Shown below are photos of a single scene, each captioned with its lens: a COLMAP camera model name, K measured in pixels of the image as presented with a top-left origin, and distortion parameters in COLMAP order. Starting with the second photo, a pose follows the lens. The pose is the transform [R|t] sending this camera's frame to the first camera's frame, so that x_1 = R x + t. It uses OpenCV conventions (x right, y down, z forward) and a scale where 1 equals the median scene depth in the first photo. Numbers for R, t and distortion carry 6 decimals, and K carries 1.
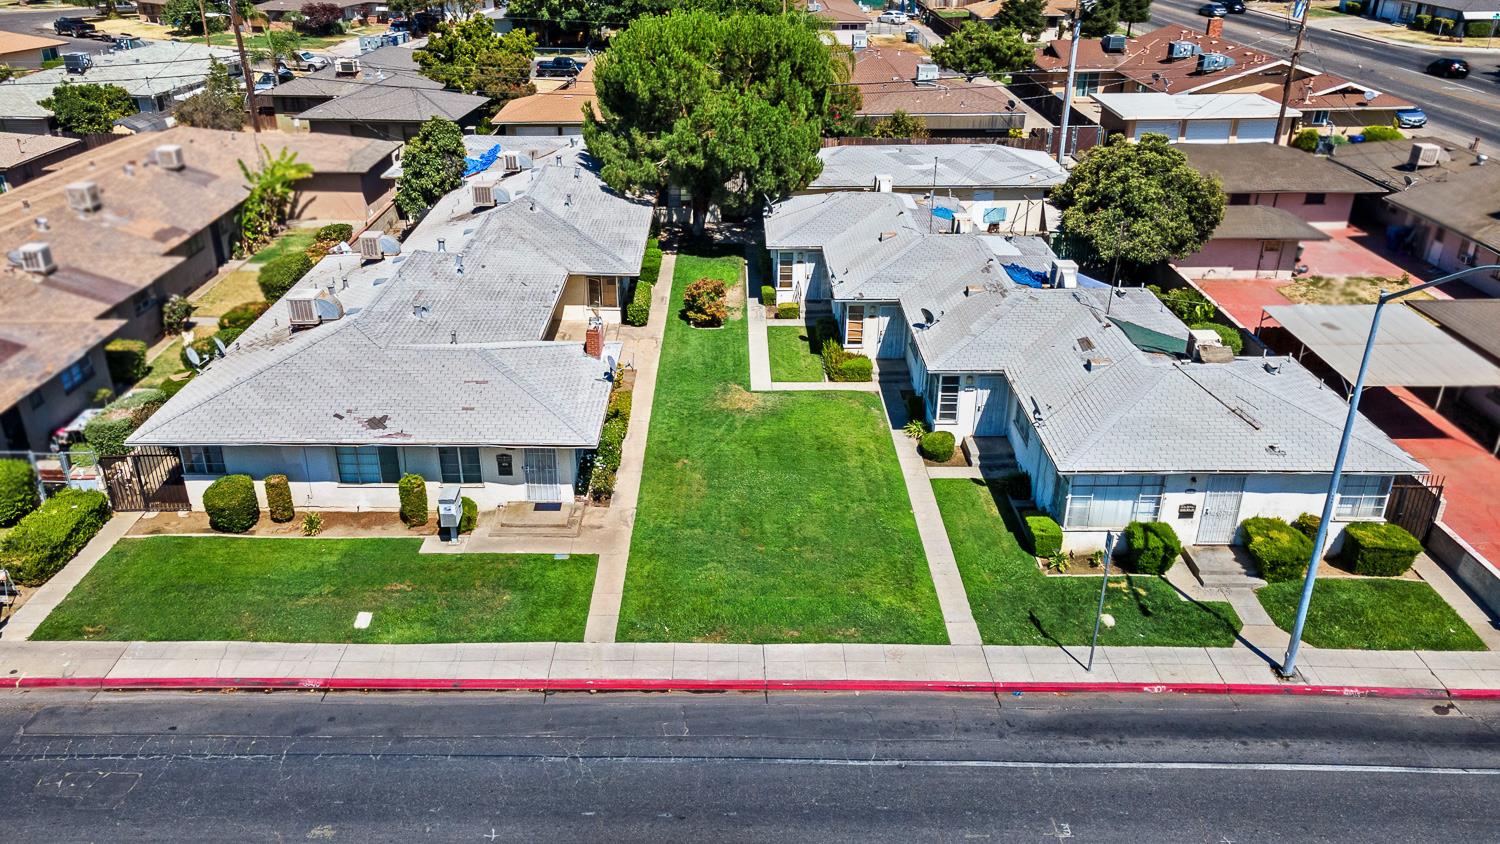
lens RADIAL K [[1151.6, 0, 706.9], [0, 1151.6, 458.0], [0, 0, 1]] dist [0.003799, 0.072636]
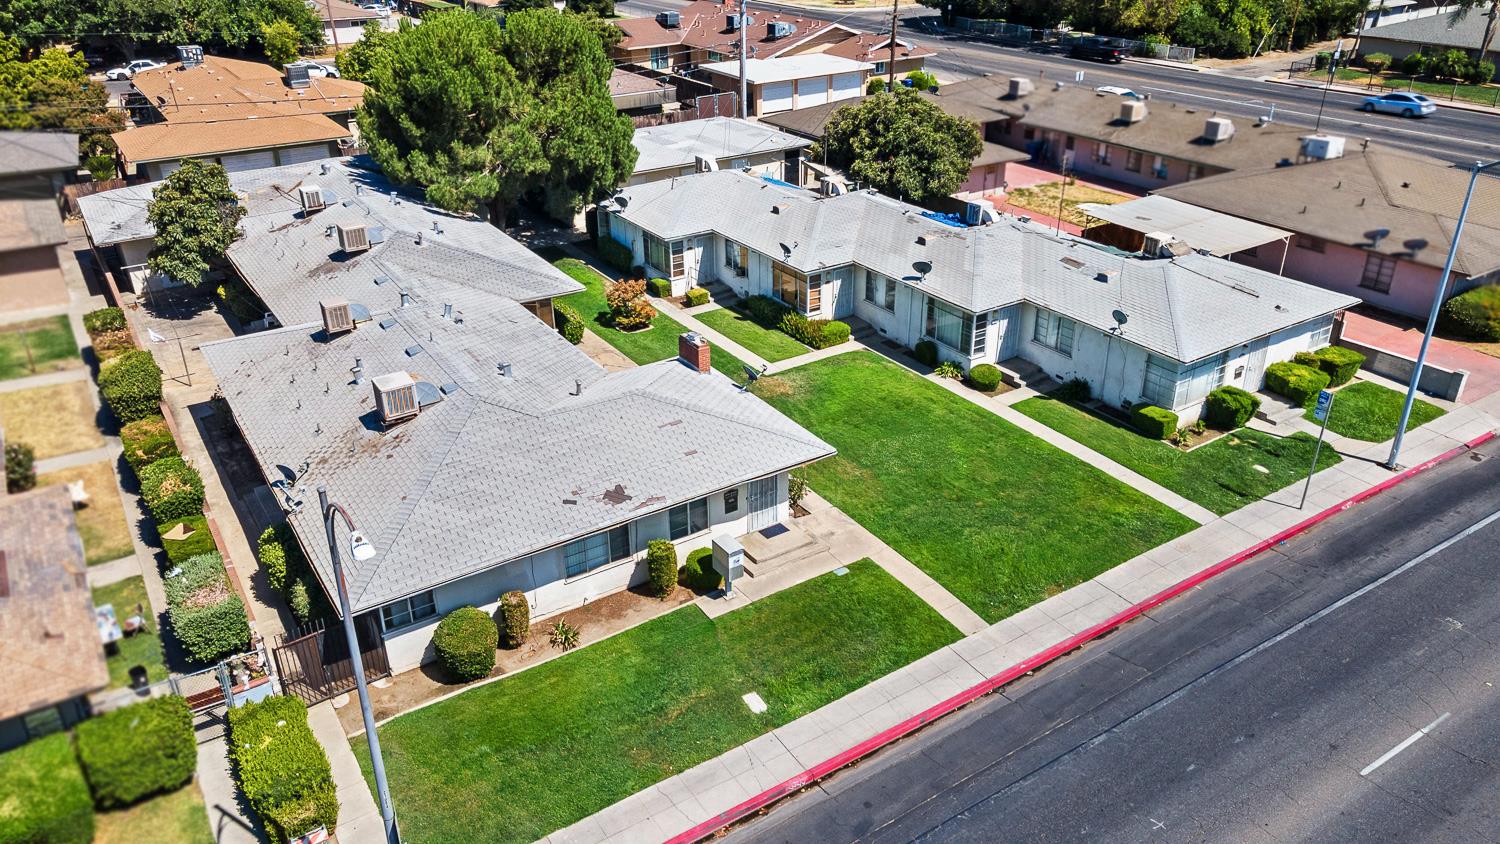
lens RADIAL K [[1094.7, 0, 745.8], [0, 1094.7, 425.2], [0, 0, 1]] dist [0.033236, 0.004447]
pose [[0.828398, -0.258717, 0.496812, -0.540335], [0.257812, 0.963518, 0.071873, -0.104225], [-0.497282, 0.068545, 0.864877, 0.205185]]
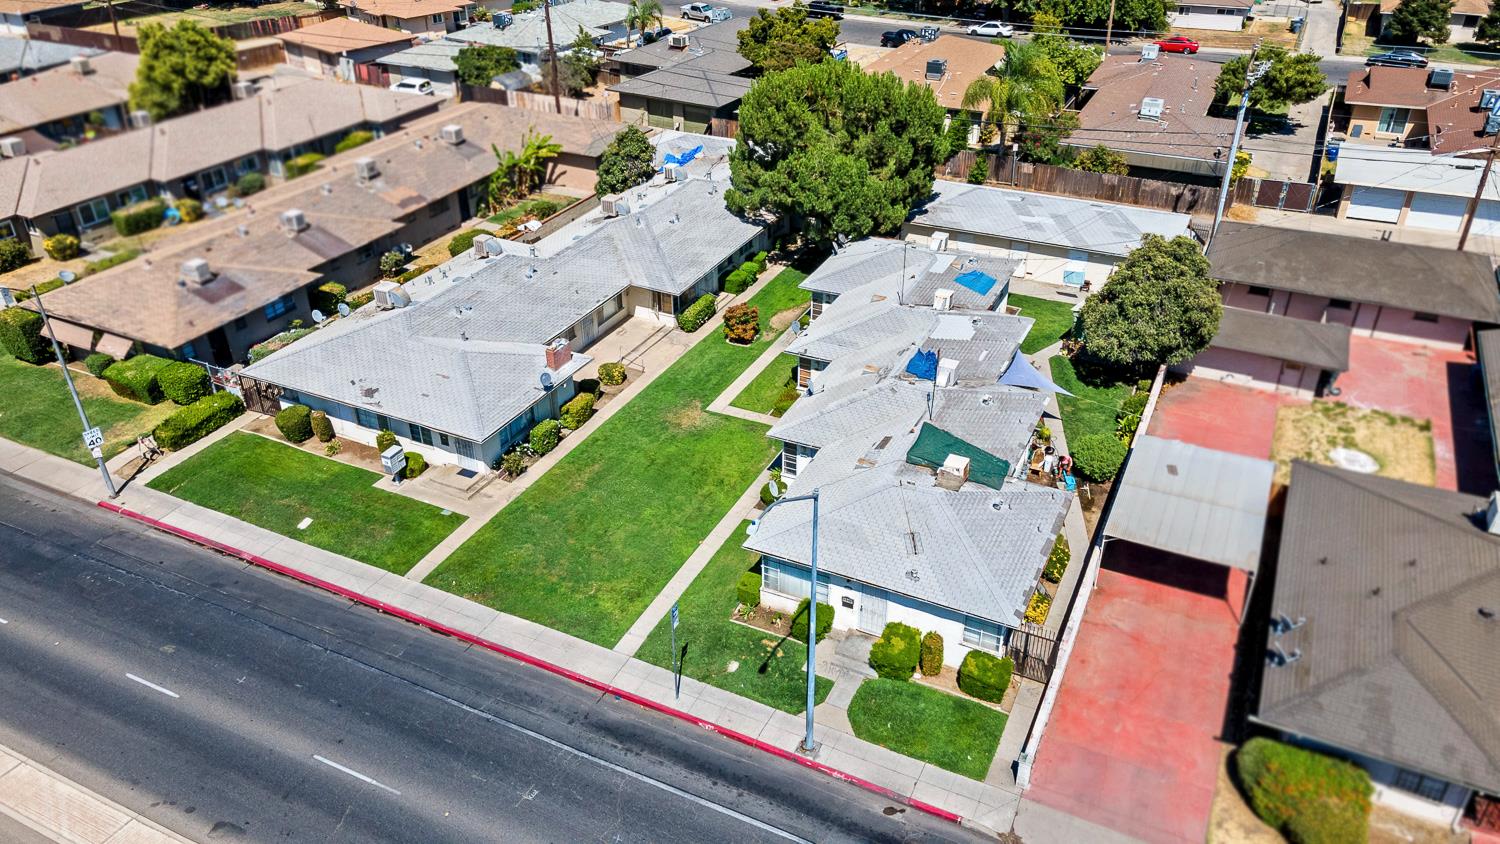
lens RADIAL K [[1094.7, 0, 745.8], [0, 1094.7, 425.2], [0, 0, 1]] dist [0.033236, 0.004447]
pose [[0.904256, 0.219908, -0.366008, 0.605045], [-0.190003, 0.974870, 0.116309, -0.219979], [0.382387, -0.035630, 0.923315, -0.107799]]
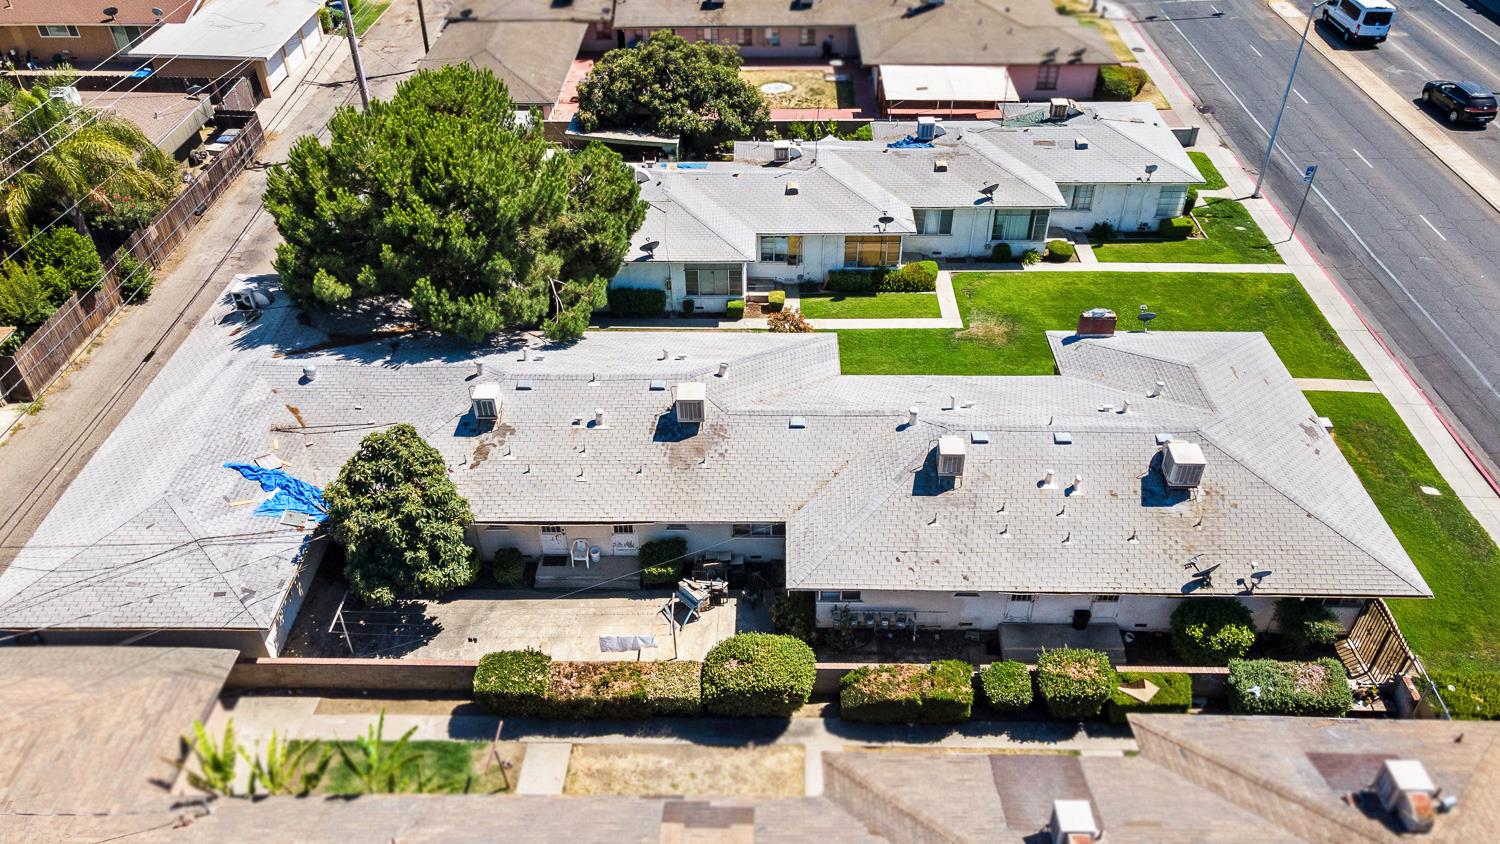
lens RADIAL K [[1094.7, 0, 745.8], [0, 1094.7, 425.2], [0, 0, 1]] dist [0.033236, 0.004447]
pose [[0.001121, -0.613108, 0.789998, -1.029765], [0.459806, 0.701850, 0.544045, -0.796495], [-0.888019, 0.362636, 0.282697, 1.061620]]
